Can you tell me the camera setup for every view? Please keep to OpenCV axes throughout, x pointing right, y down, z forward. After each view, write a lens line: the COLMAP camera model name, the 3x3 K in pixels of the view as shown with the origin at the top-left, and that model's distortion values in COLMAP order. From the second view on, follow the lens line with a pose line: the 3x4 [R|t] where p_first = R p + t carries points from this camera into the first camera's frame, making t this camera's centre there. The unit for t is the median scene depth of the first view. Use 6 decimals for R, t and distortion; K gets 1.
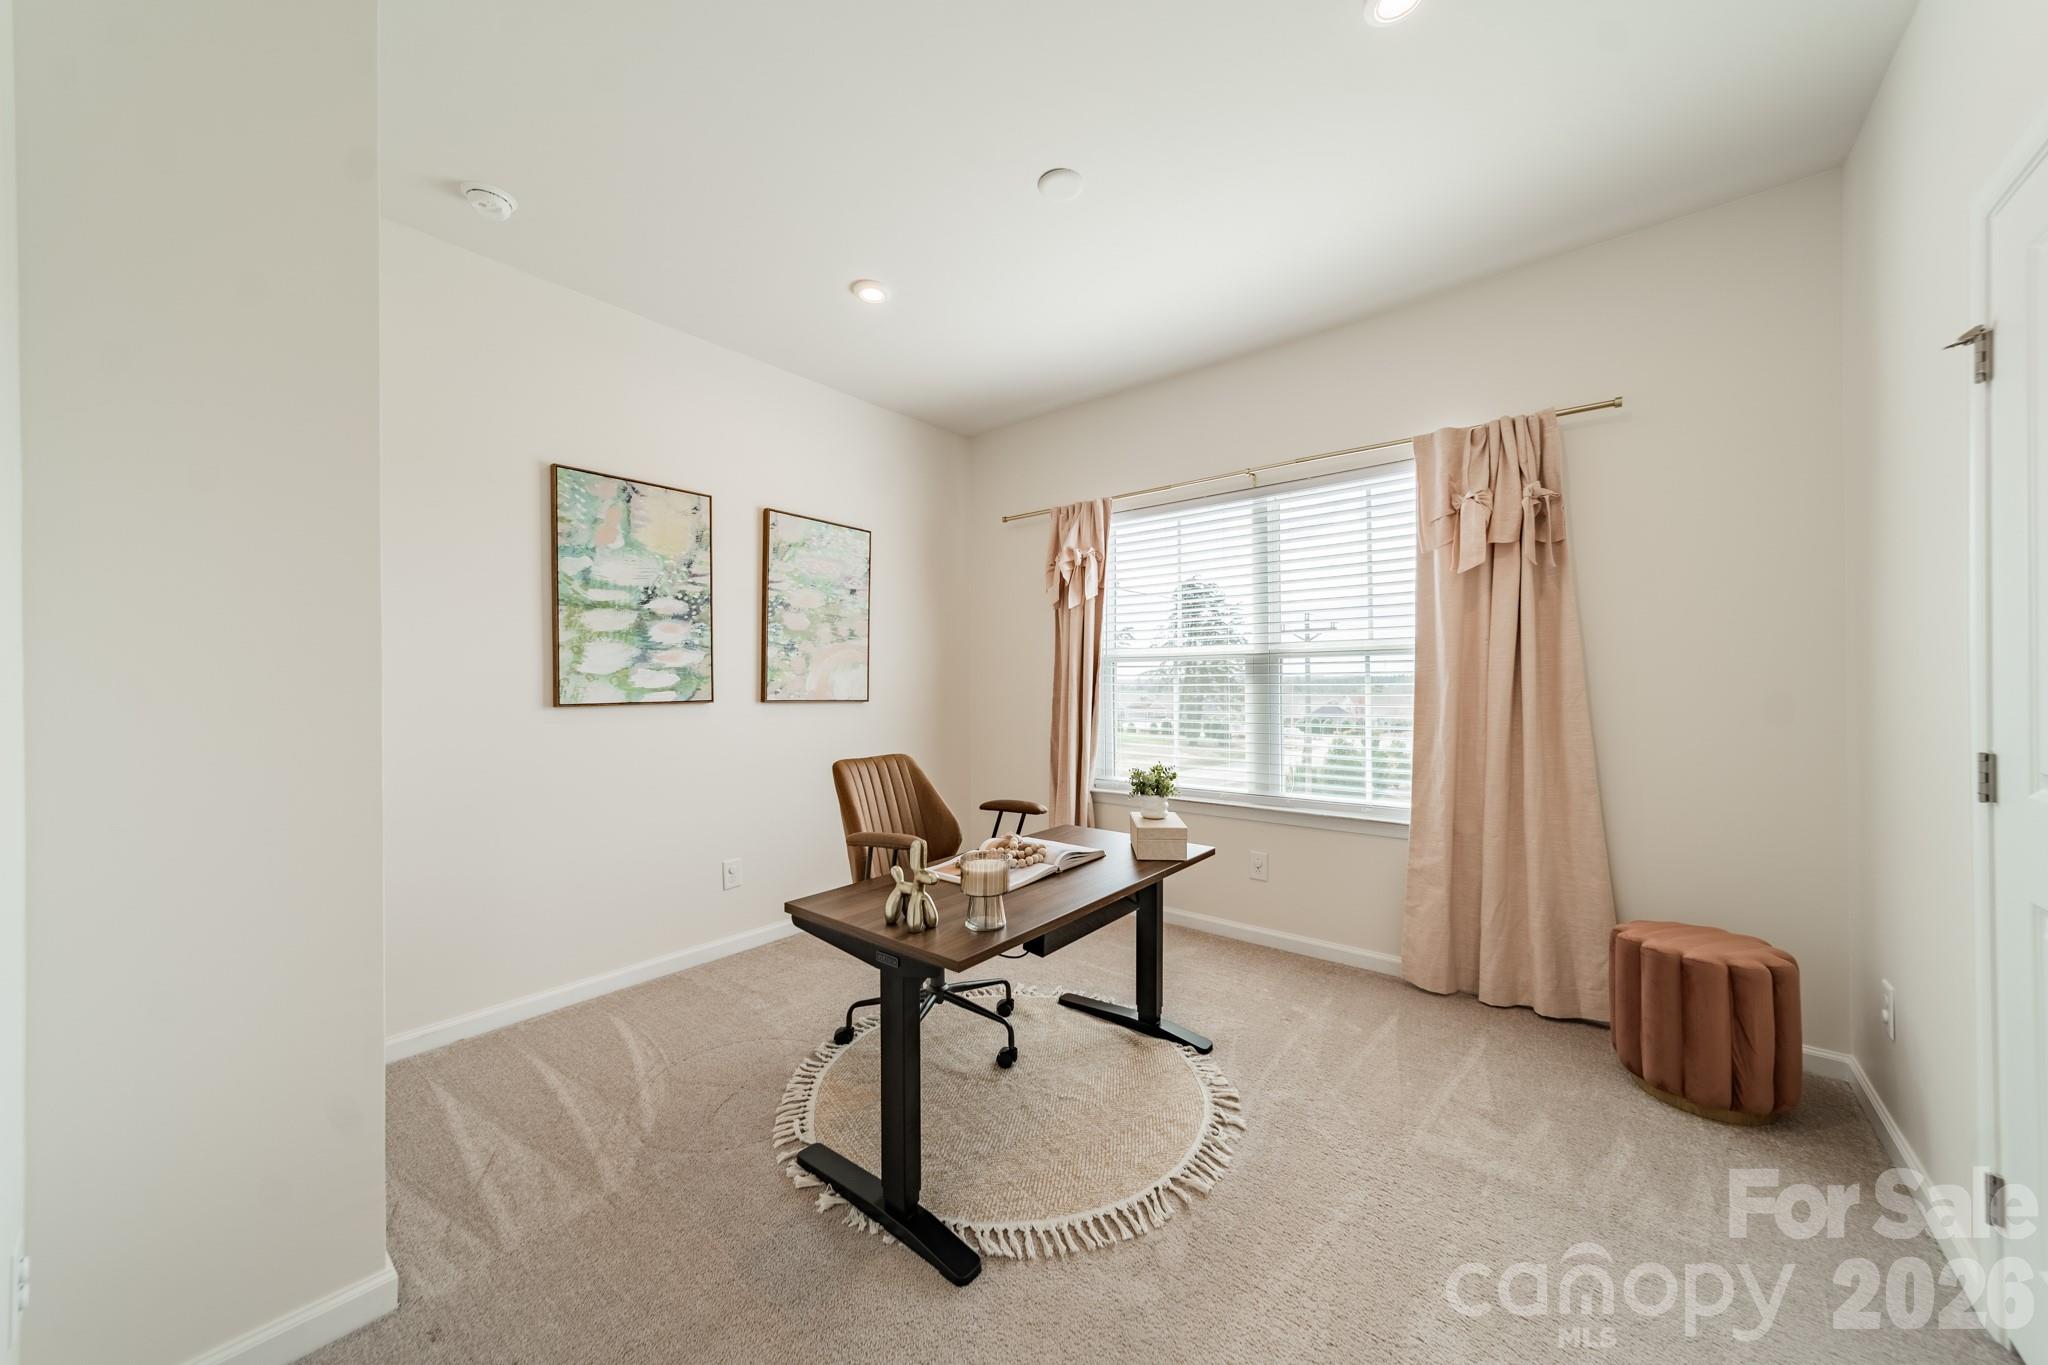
lens RADIAL K [[722.1, 0, 1022.4], [0, 722.1, 681.8], [0, 0, 1]] dist [0.006560, 0.000282]
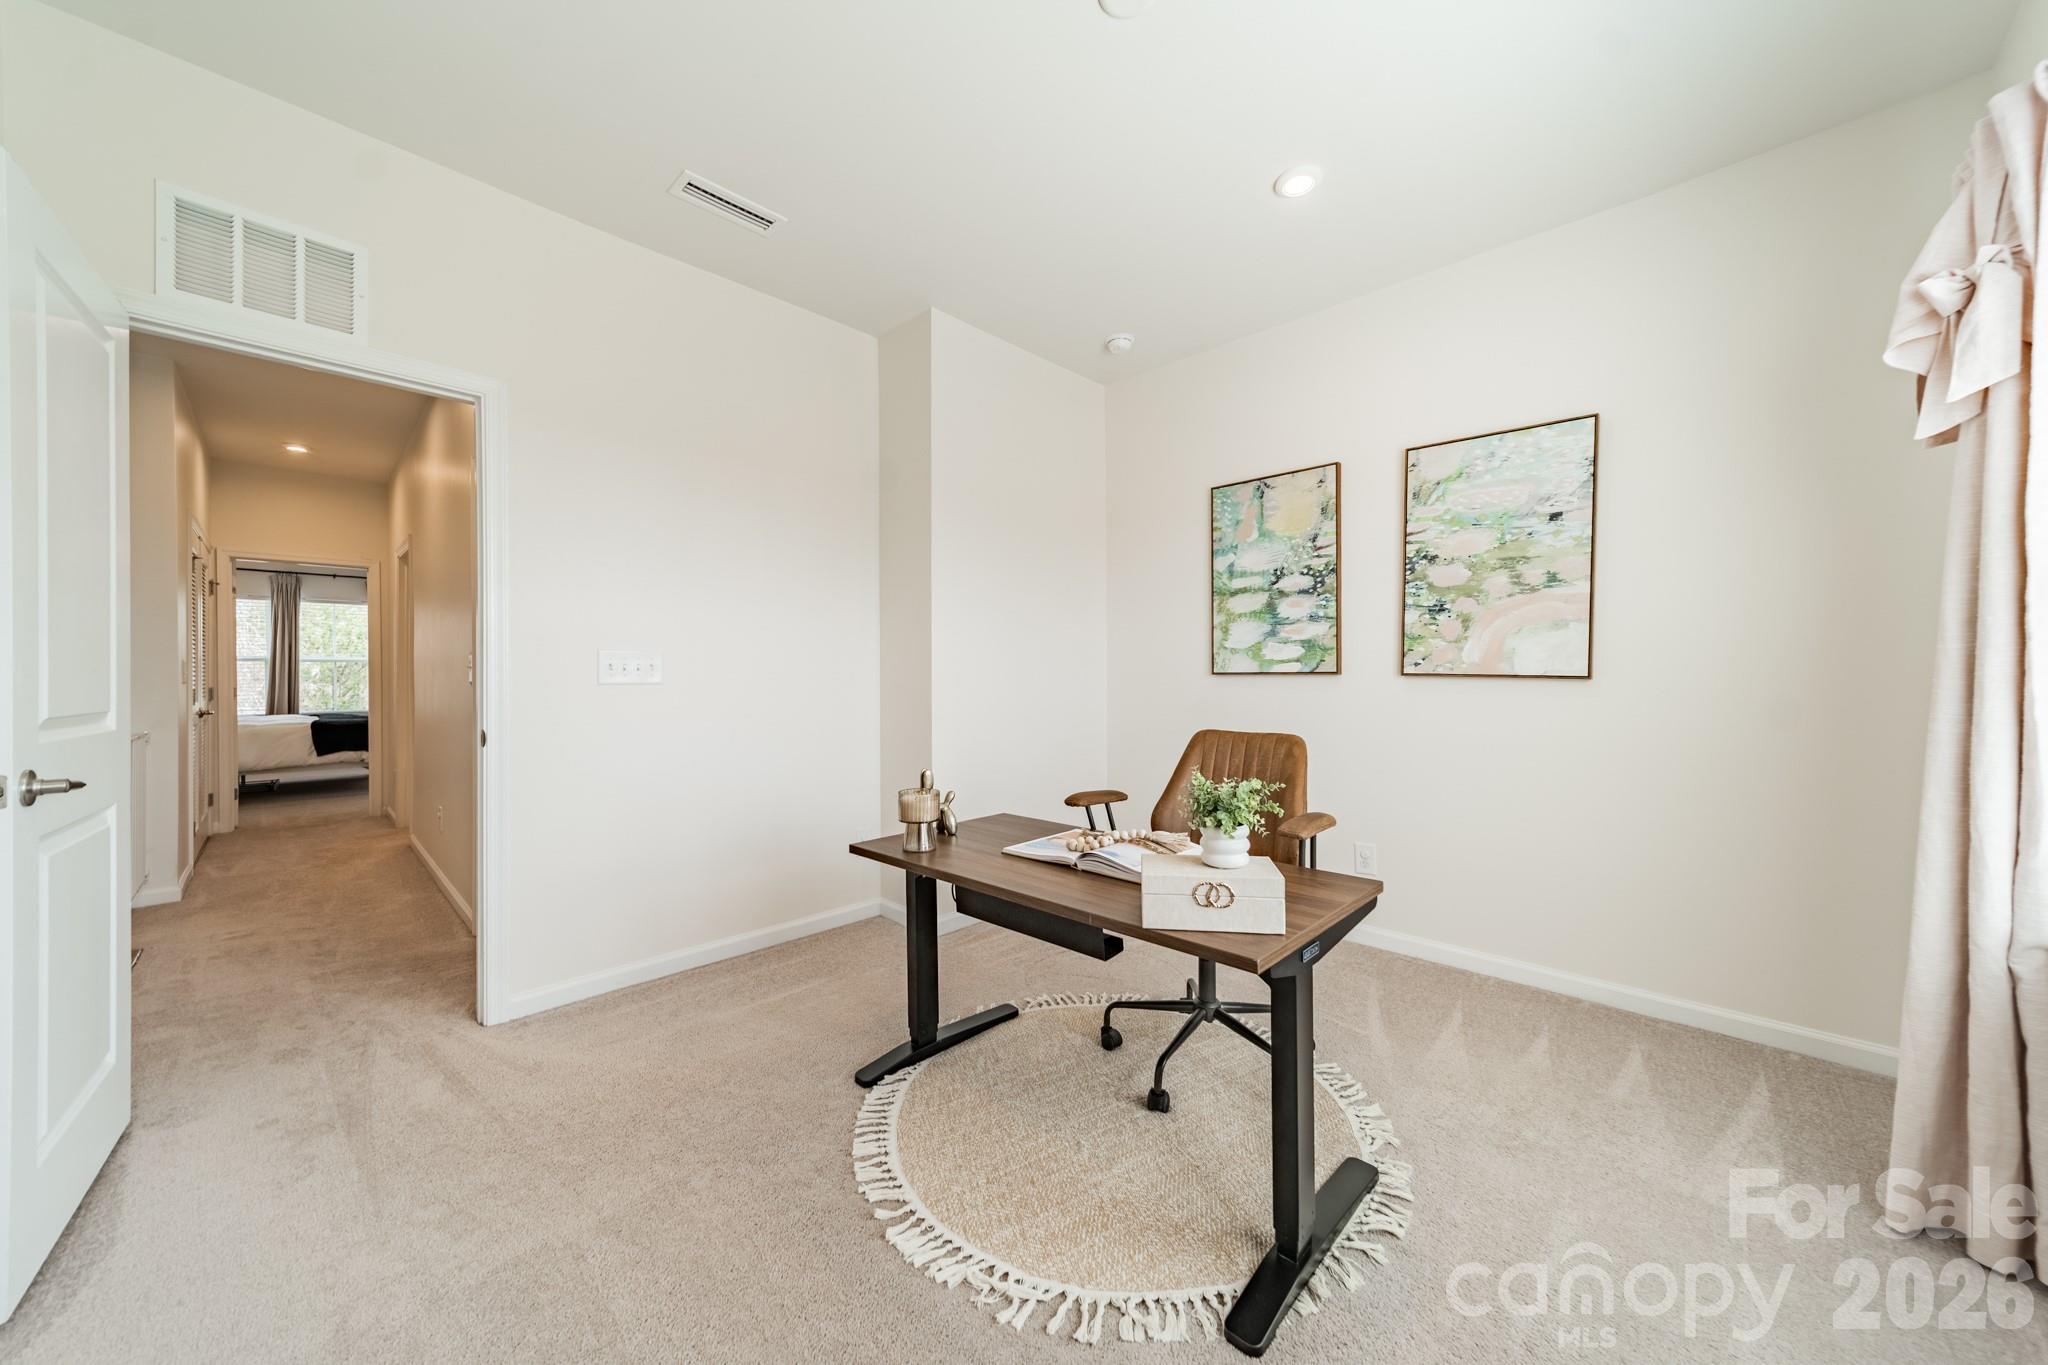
lens RADIAL K [[722.1, 0, 1023.9], [0, 722.1, 677.0], [0, 0, 1]] dist [0.006560, 0.000282]
pose [[-0.085820, 0.007959, -0.996279, 0.598060], [0.001795, 0.999968, 0.007834, 0.024616], [0.996309, -0.001116, -0.085832, 0.683613]]
